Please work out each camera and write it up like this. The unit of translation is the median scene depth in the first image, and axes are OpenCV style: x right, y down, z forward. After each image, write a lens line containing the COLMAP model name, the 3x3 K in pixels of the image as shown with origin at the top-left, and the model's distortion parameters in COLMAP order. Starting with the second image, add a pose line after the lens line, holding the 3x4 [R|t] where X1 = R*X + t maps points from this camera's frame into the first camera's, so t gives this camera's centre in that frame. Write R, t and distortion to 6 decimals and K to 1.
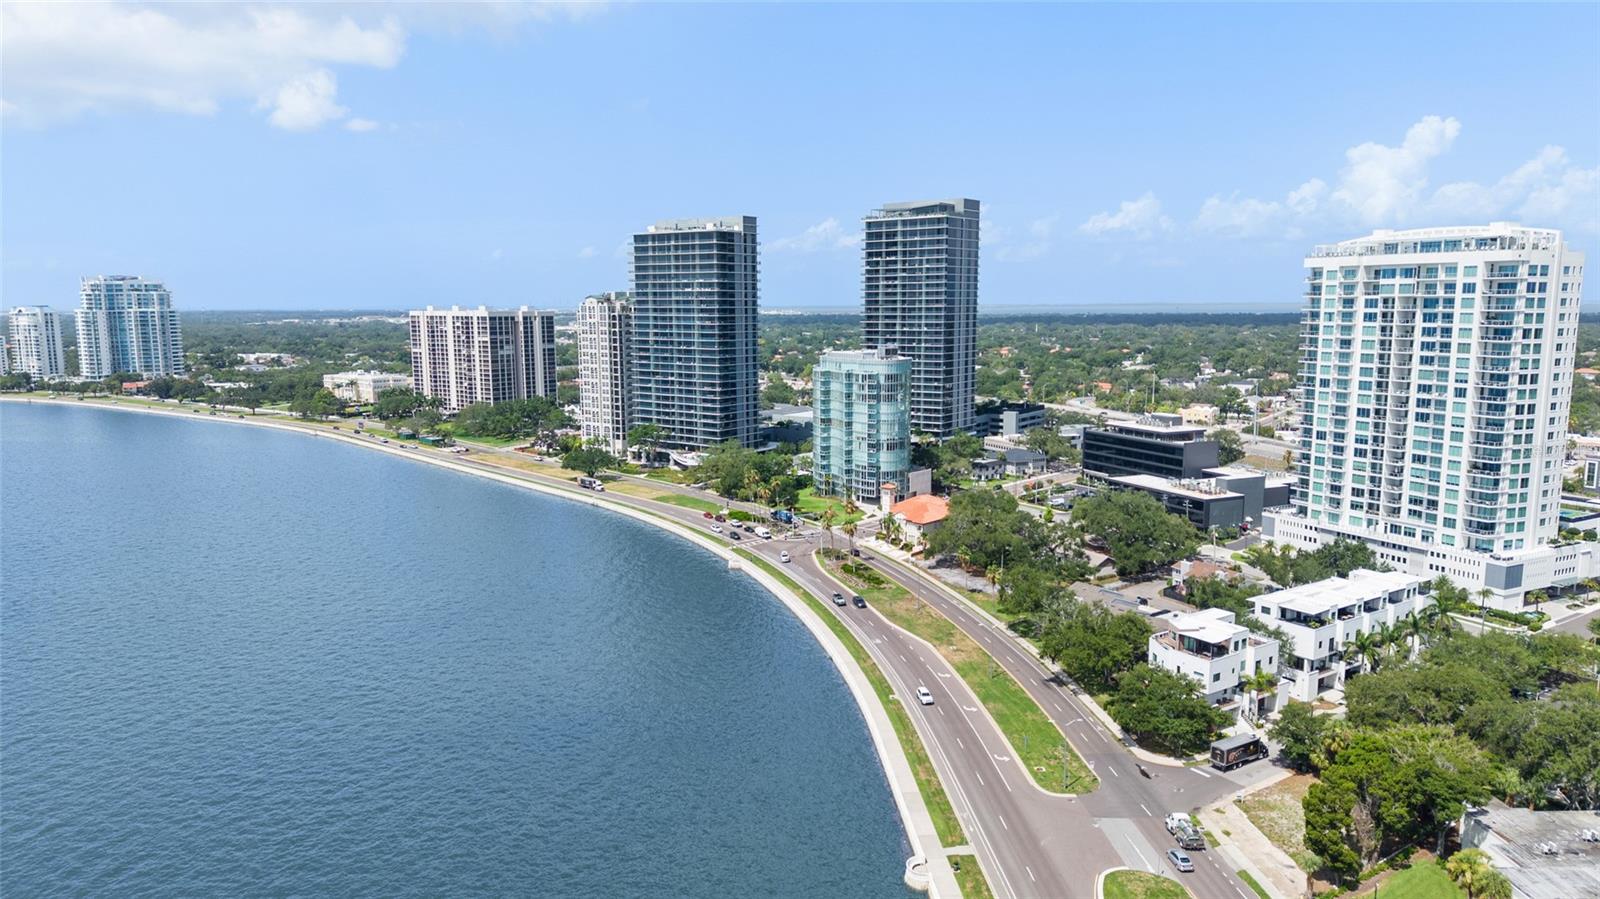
lens RADIAL K [[1047.4, 0, 817.3], [0, 1047.4, 441.8], [0, 0, 1]] dist [0.060874, -0.074305]
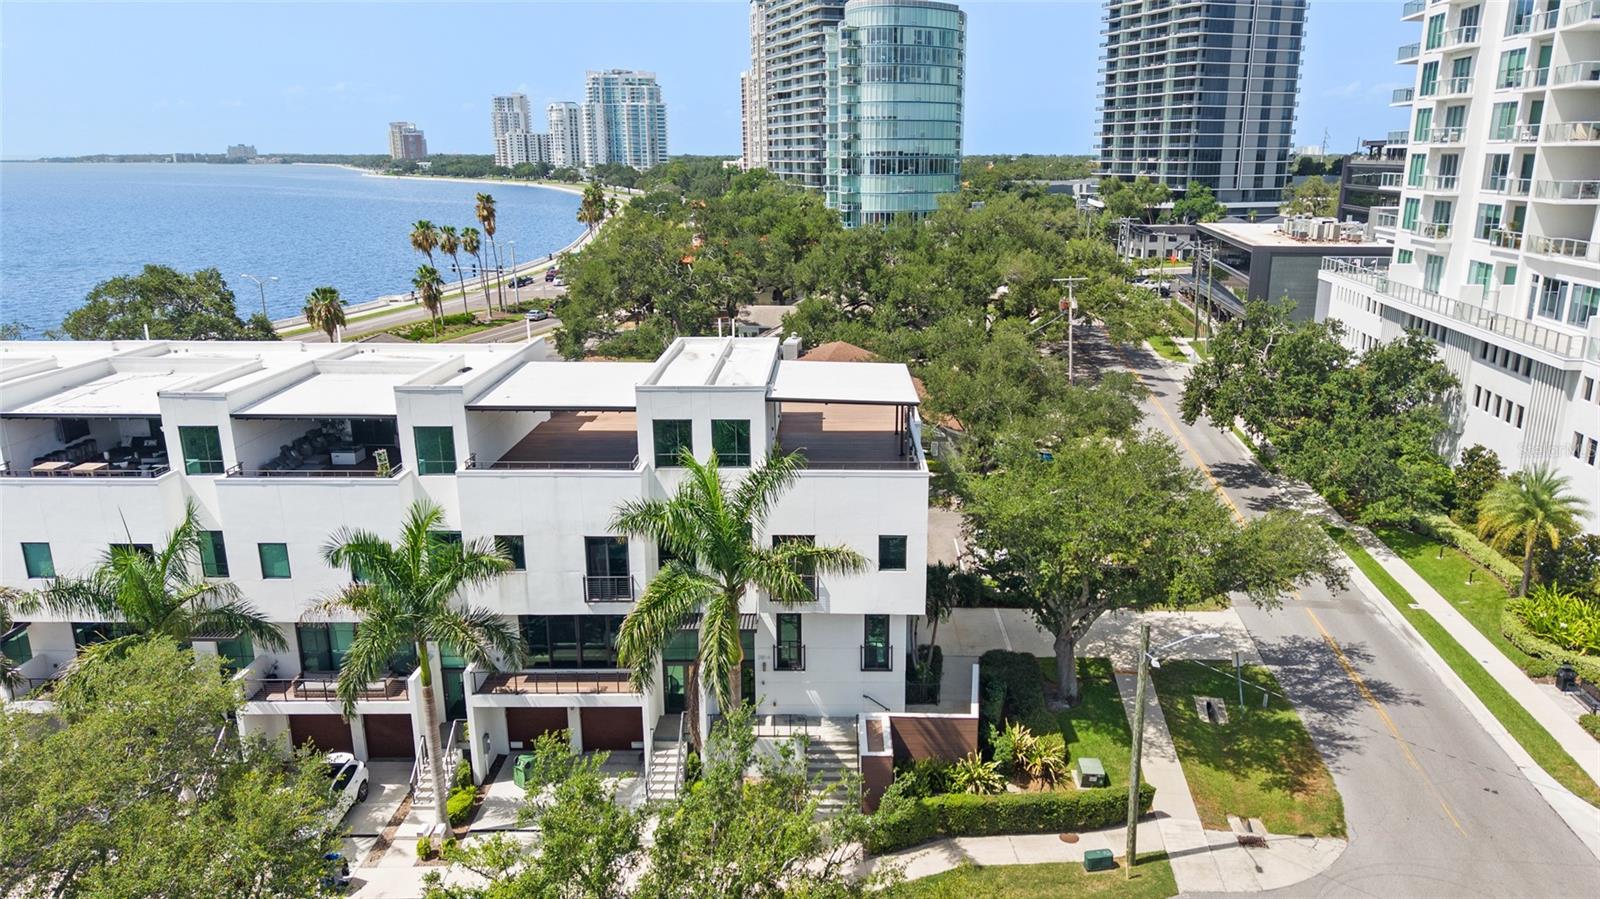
lens RADIAL K [[1091.5, 0, 815.3], [0, 1091.5, 448.3], [0, 0, 1]] dist [0.022241, -0.005464]
pose [[0.843141, 0.159789, -0.513401, 0.294555], [-0.088793, 0.983091, 0.160151, 0.050081], [0.530310, -0.089444, 0.843072, 0.373332]]
